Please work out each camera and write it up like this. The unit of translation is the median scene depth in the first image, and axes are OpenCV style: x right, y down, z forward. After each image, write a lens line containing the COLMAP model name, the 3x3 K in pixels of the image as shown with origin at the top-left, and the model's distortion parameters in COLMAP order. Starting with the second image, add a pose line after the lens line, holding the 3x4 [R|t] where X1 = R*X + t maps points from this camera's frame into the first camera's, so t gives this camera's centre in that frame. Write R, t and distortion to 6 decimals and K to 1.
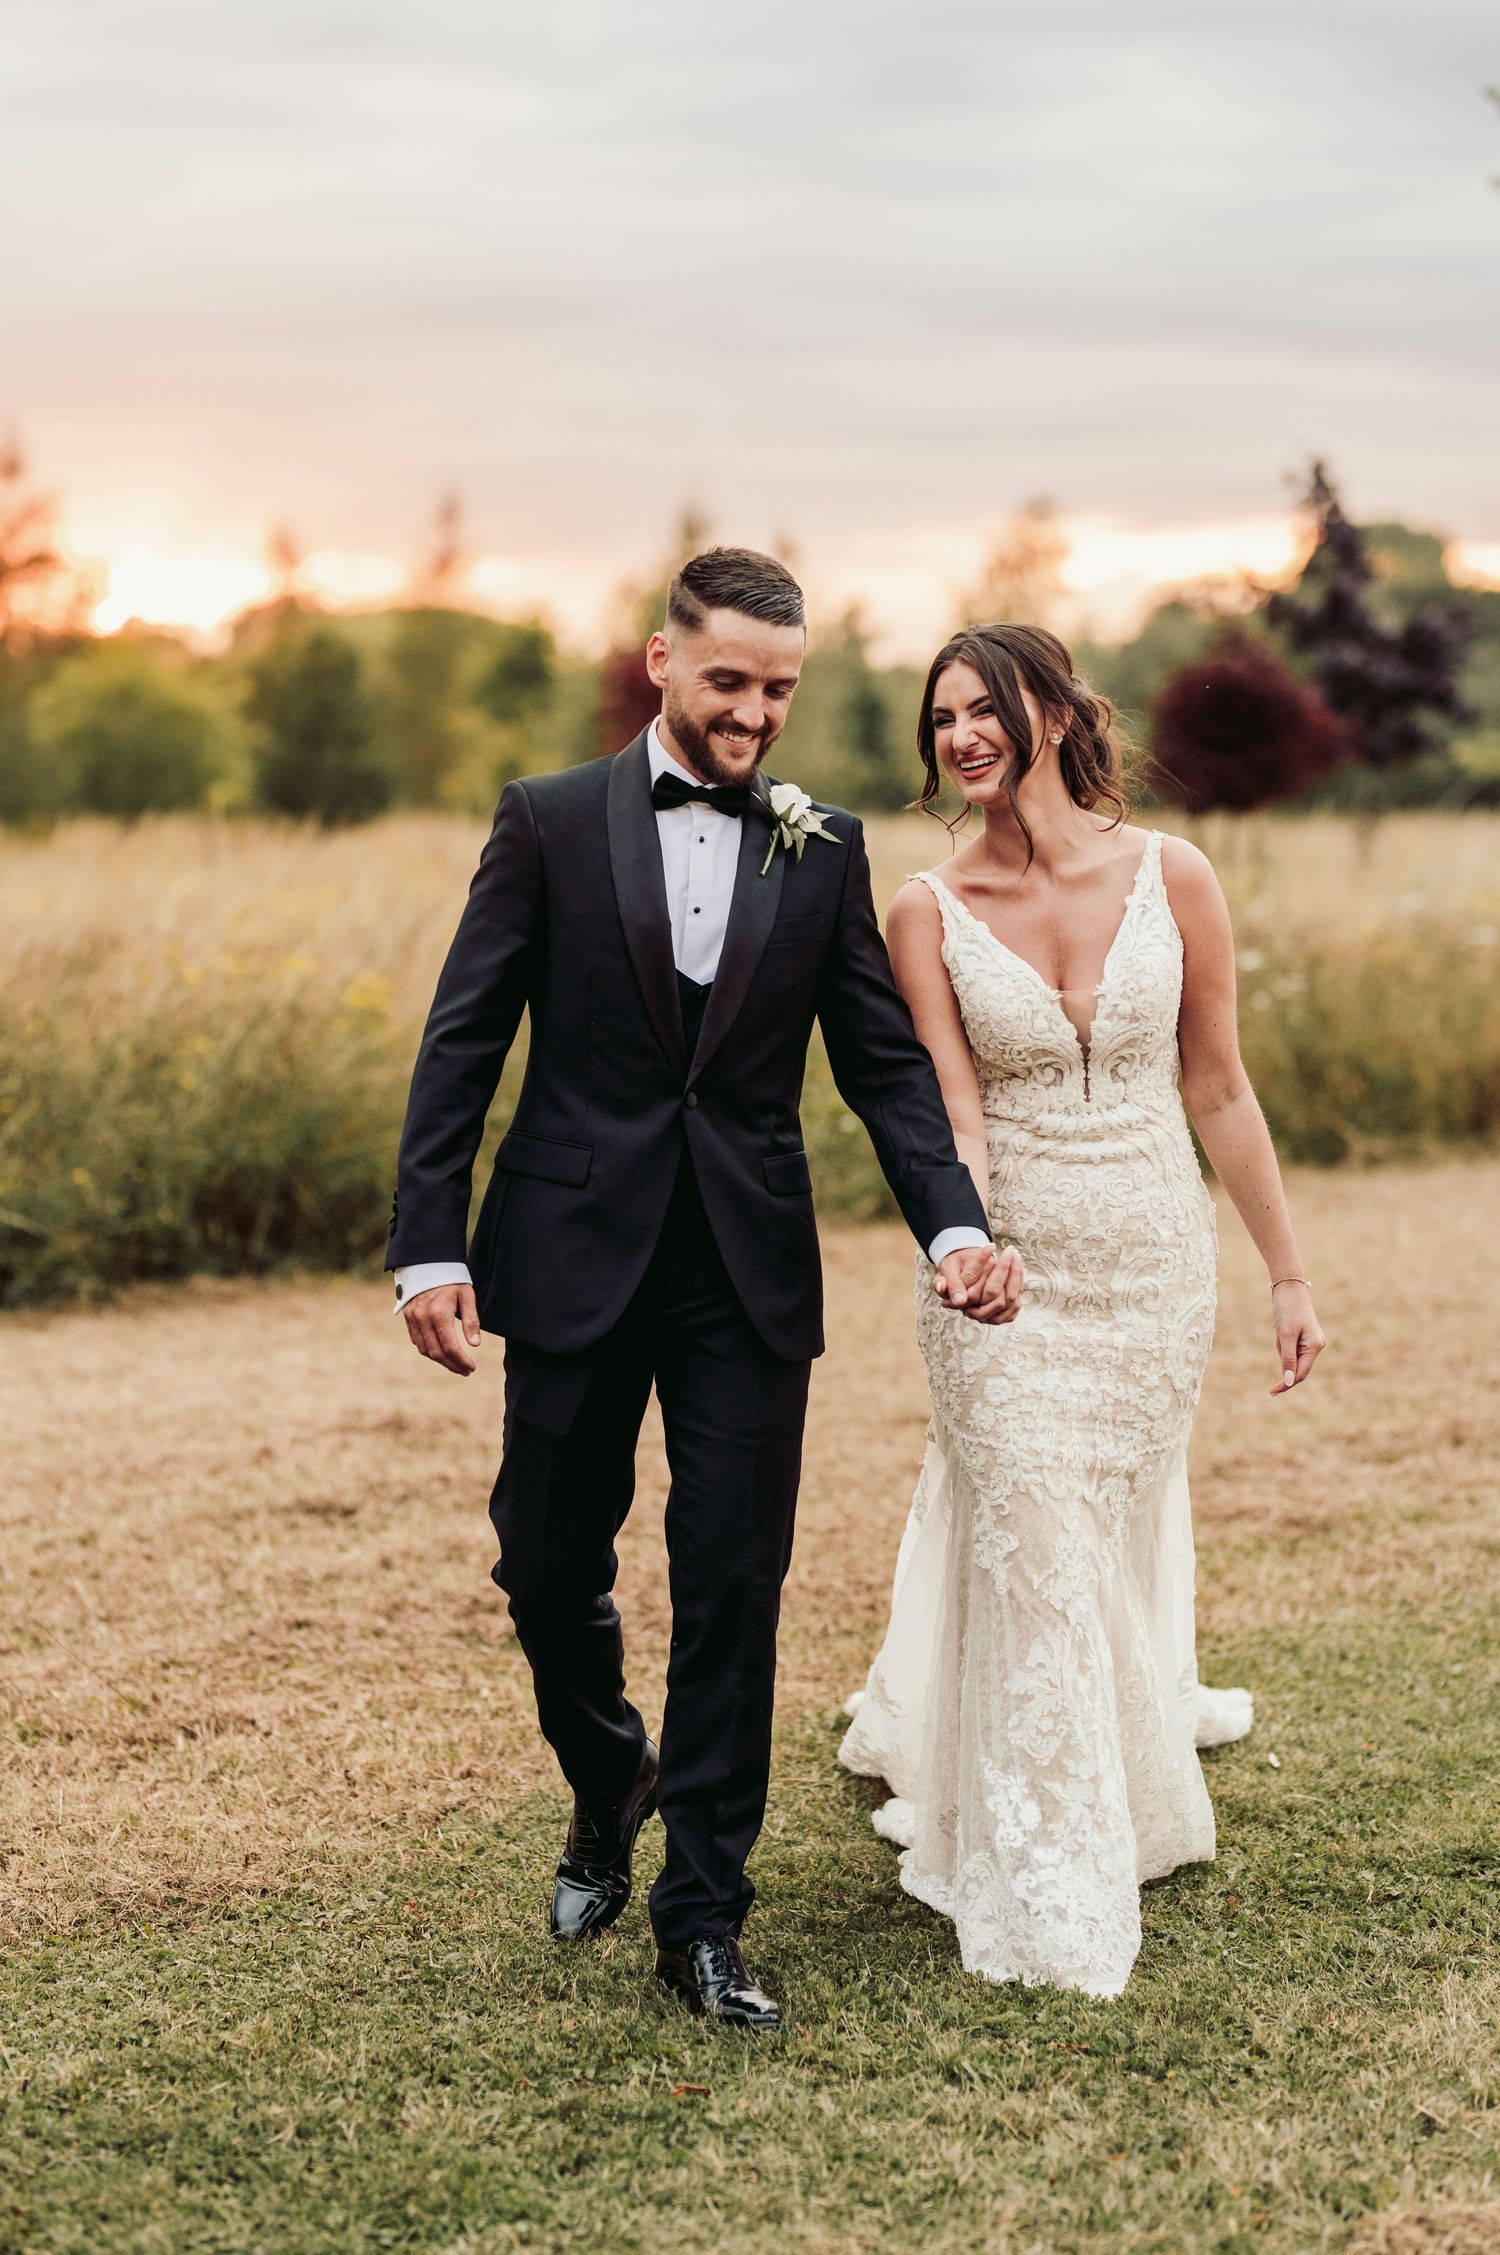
lens RADIAL K [[5179.3, 0, 749.7], [0, 5179.3, 1123.2], [0, 0, 1]] dist [-0.058998, 0.000000]
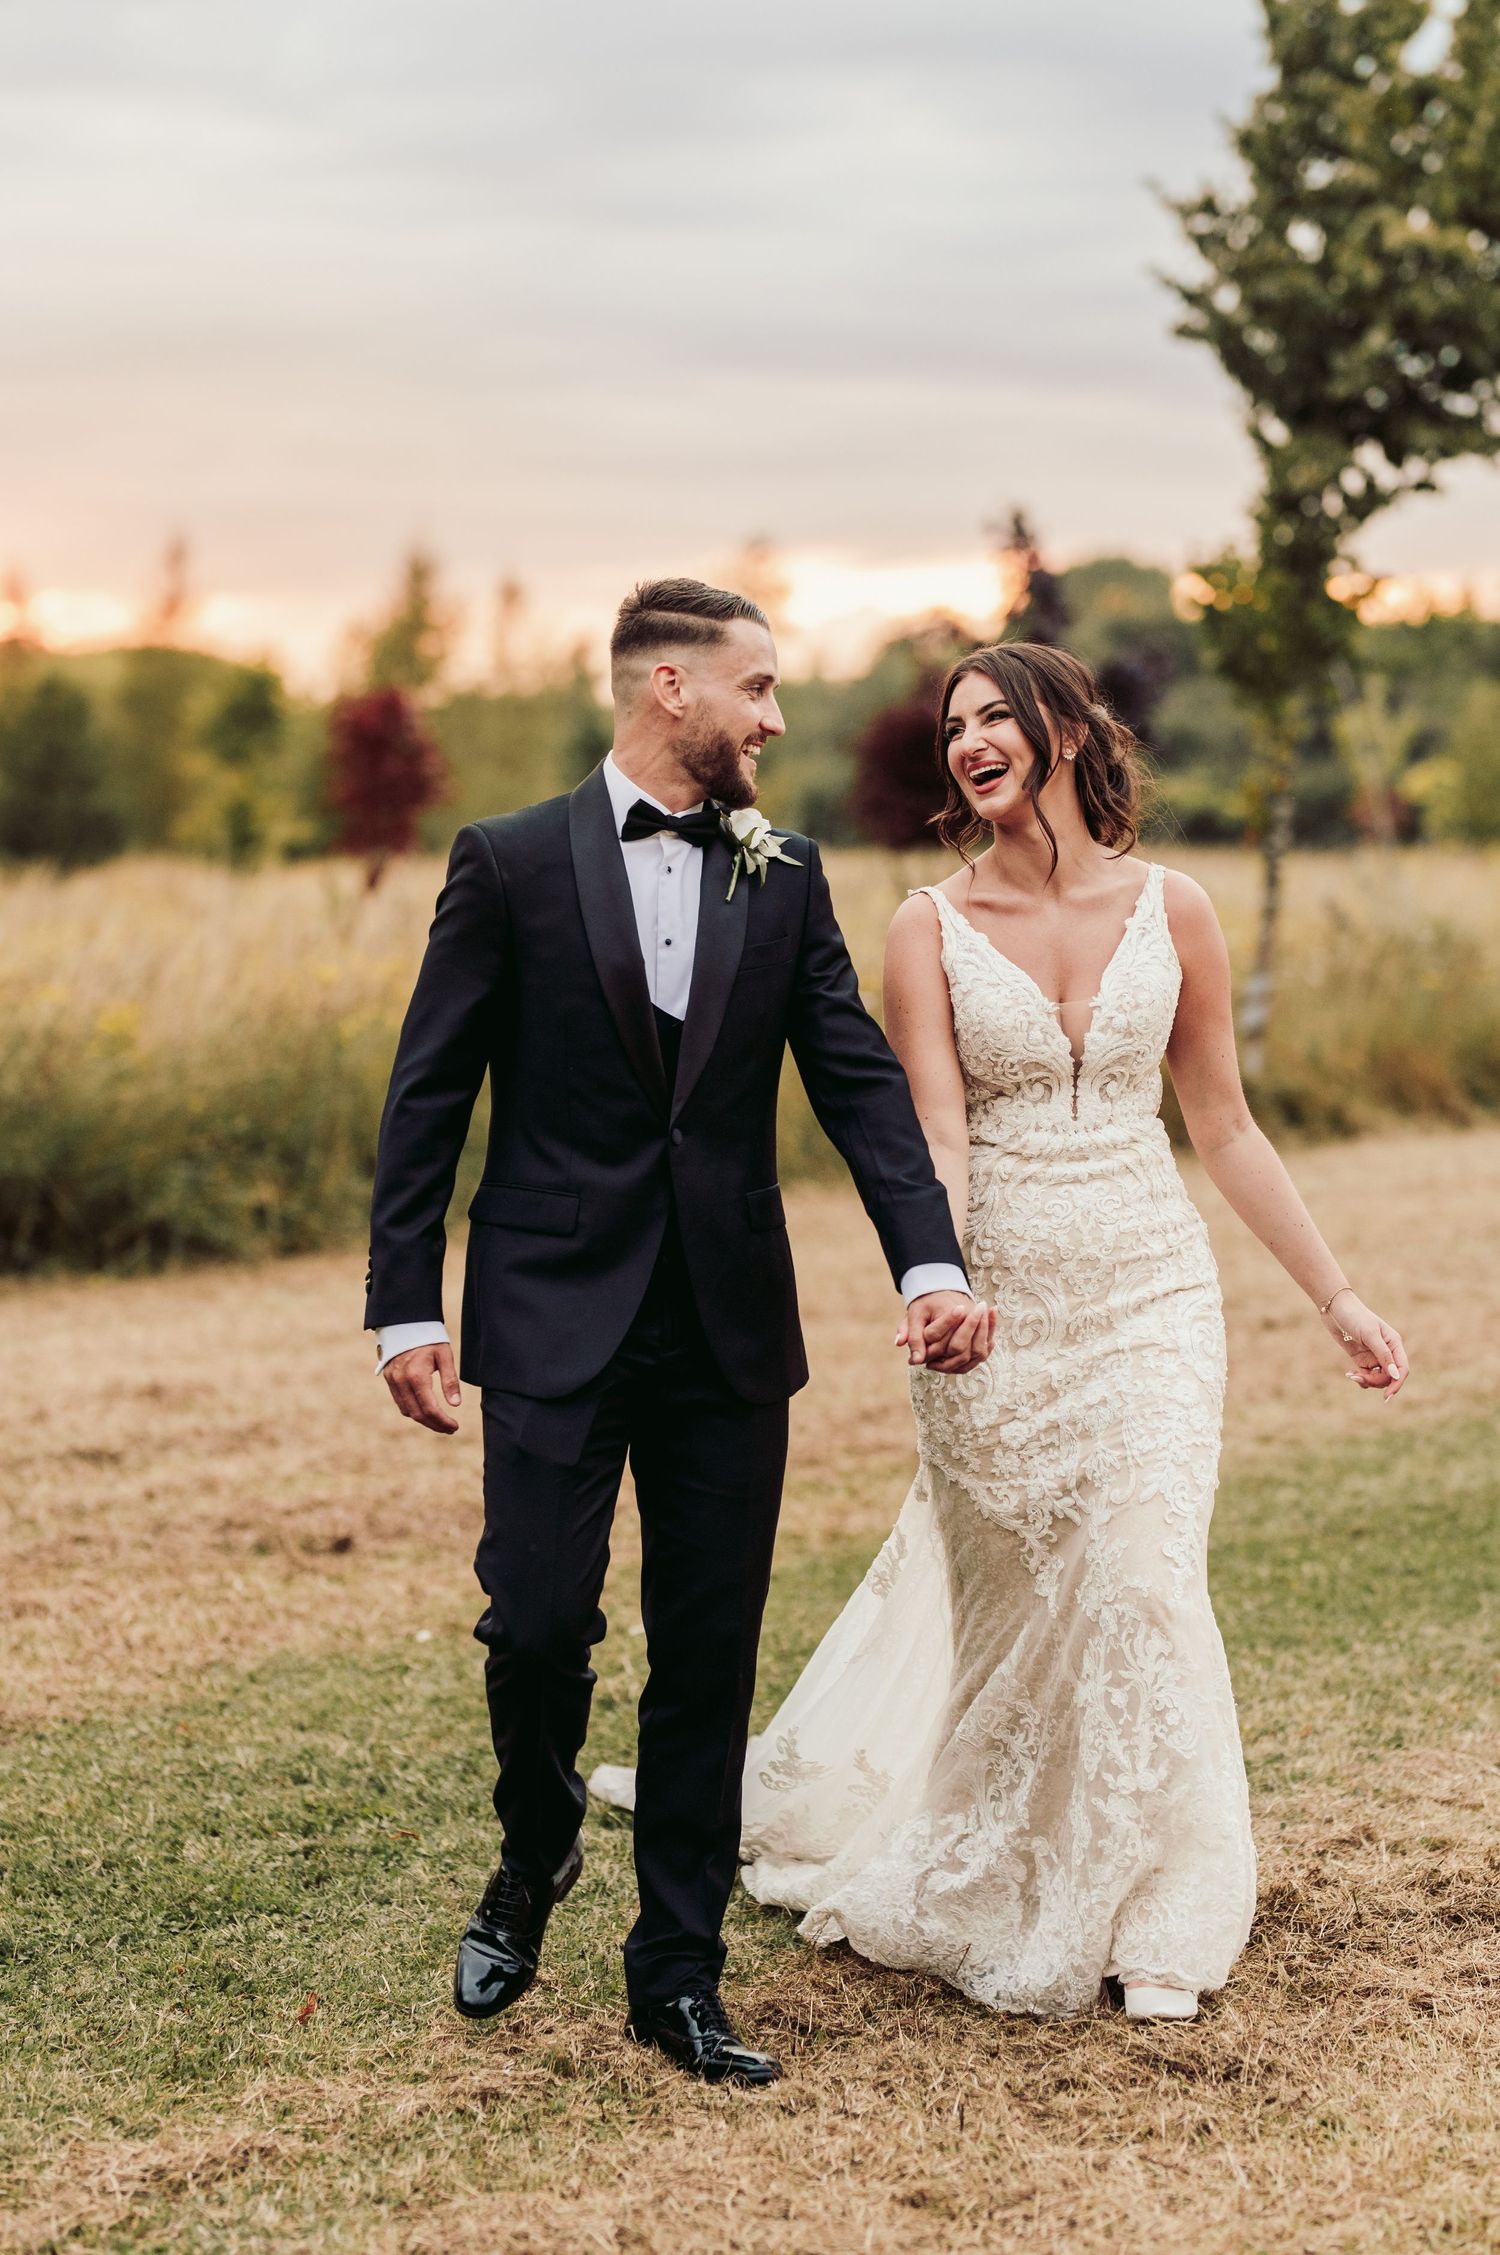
lens RADIAL K [[5179.3, 0, 753.6], [0, 5179.3, 1129.3], [0, 0, 1]] dist [-0.058998, 0.000000]
pose [[0.998583, -0.010520, 0.052161, 0.007508], [0.010833, 0.999925, -0.005713, 0.013182], [-0.052097, 0.006270, 0.998622, -0.226117]]
